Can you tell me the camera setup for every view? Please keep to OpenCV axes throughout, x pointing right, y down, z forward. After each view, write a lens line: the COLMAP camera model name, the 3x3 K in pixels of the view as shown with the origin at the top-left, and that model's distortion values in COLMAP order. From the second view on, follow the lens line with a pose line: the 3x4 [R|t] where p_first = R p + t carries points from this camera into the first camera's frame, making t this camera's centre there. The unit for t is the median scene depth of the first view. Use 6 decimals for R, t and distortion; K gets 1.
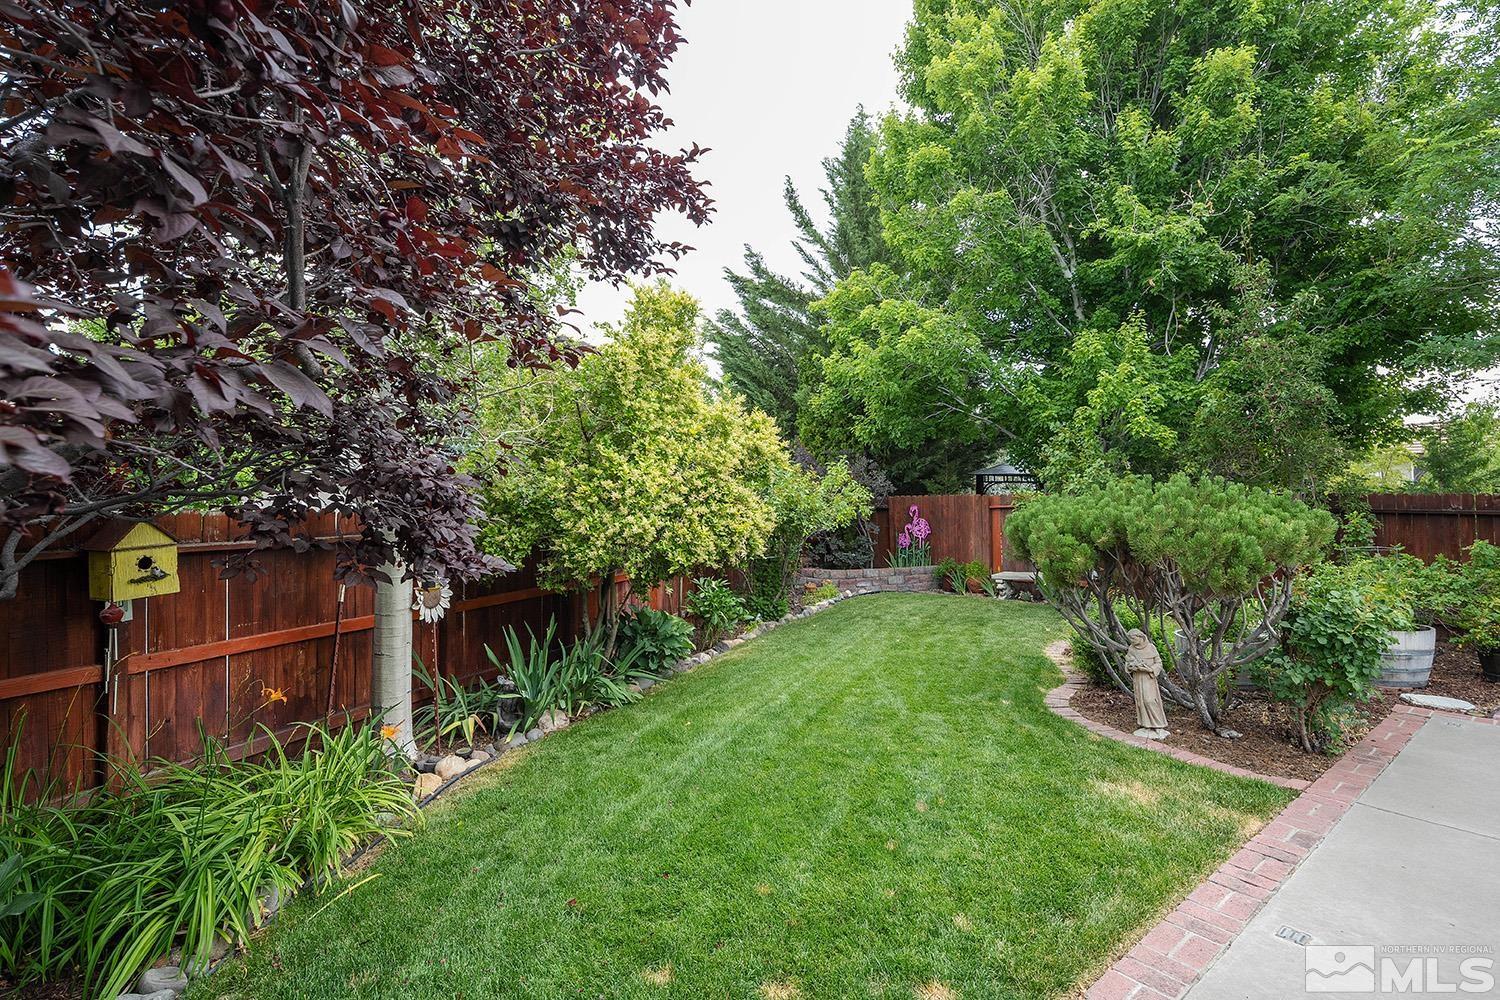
lens RADIAL K [[741.8, 0, 728.4], [0, 741.8, 461.6], [0, 0, 1]] dist [-0.000043, -0.000409]
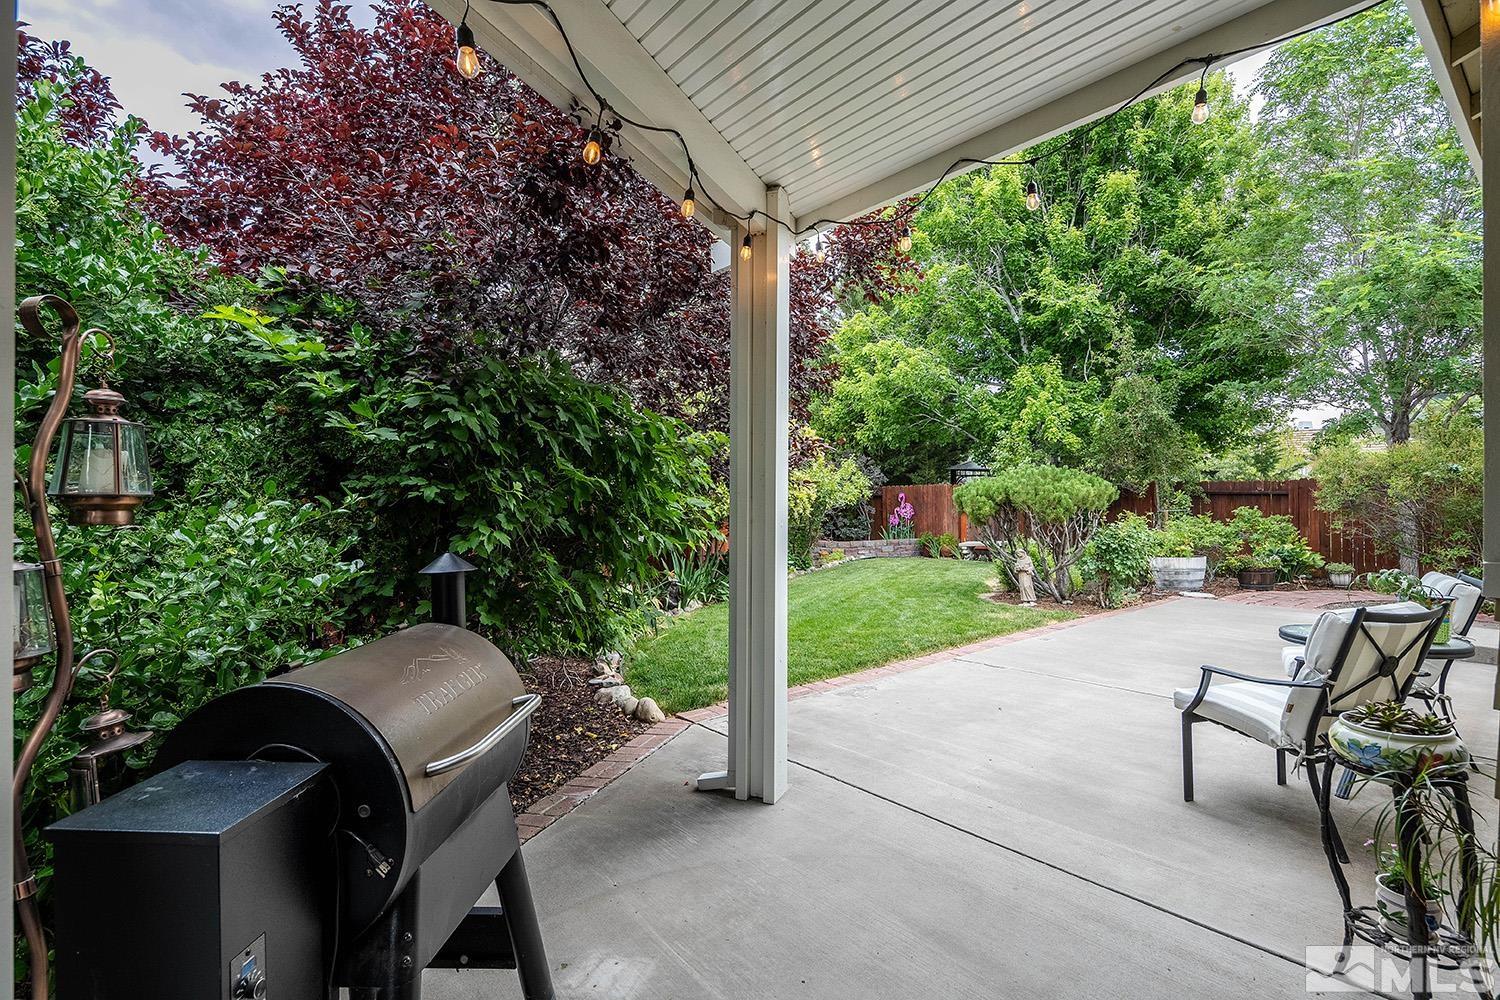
lens RADIAL K [[711.0, 0, 742.8], [0, 711.0, 461.9], [0, 0, 1]] dist [0.000115, -0.000607]
pose [[0.999718, 0.002903, 0.023554, -0.093192], [-0.002947, 0.999994, 0.001850, 0.005450], [-0.023549, -0.001919, 0.999721, -0.385923]]
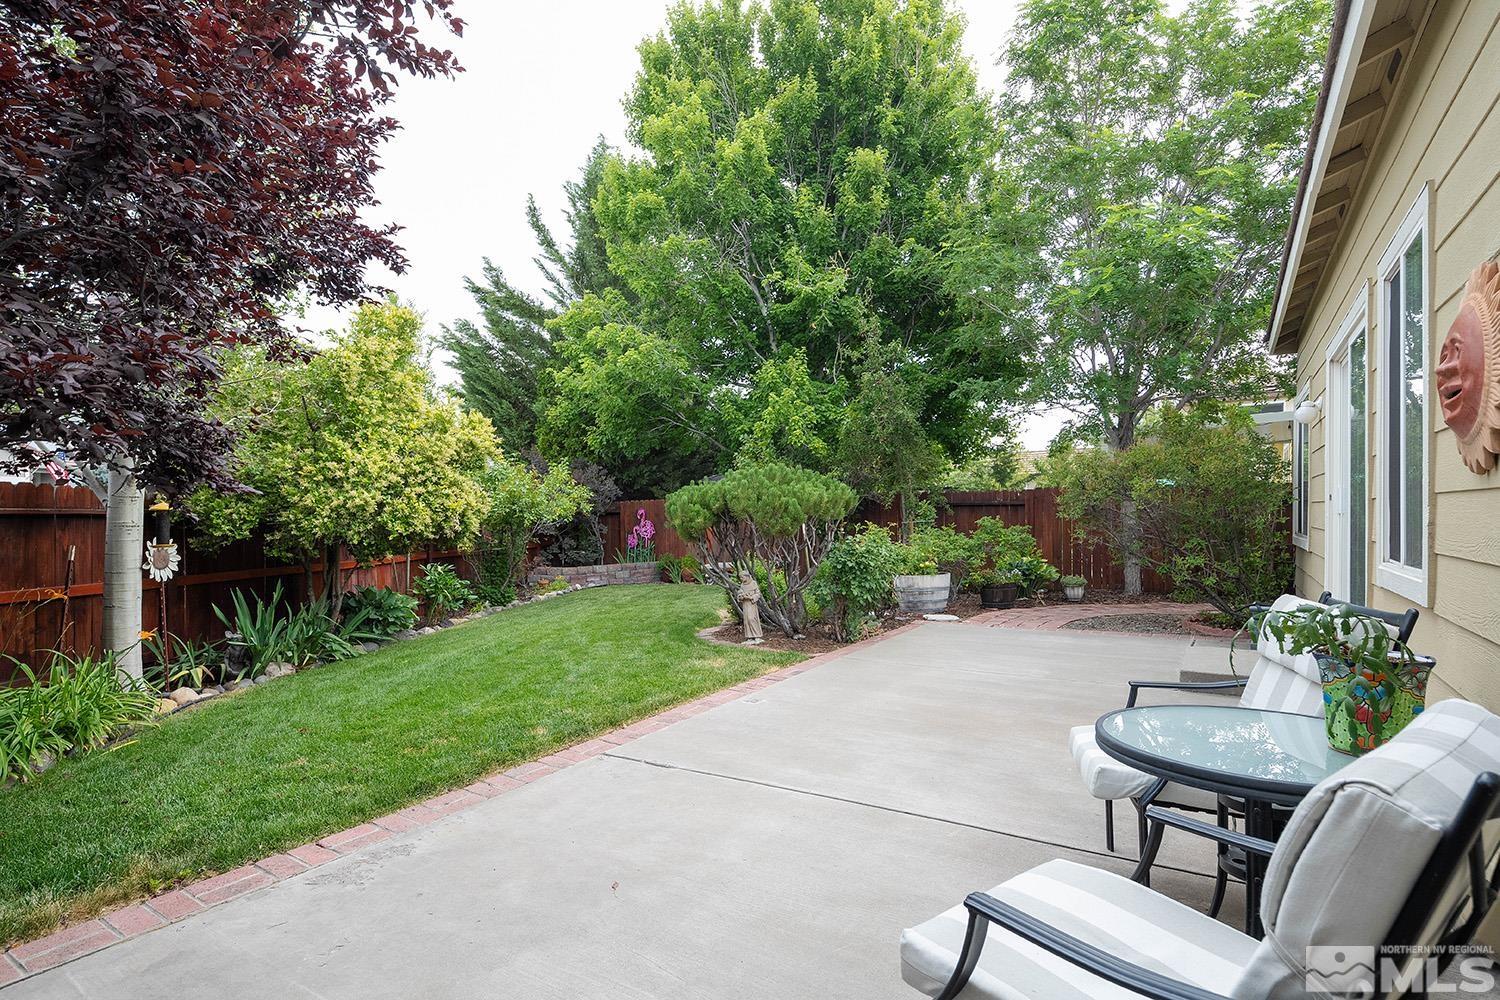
lens RADIAL K [[752.2, 0, 734.1], [0, 752.2, 490.1], [0, 0, 1]] dist [0.003857, -0.006803]
pose [[0.947586, 0.003325, 0.319484, 0.034136], [-0.007348, 0.999908, 0.011388, 0.027692], [-0.319416, -0.013139, 0.947523, -0.192333]]
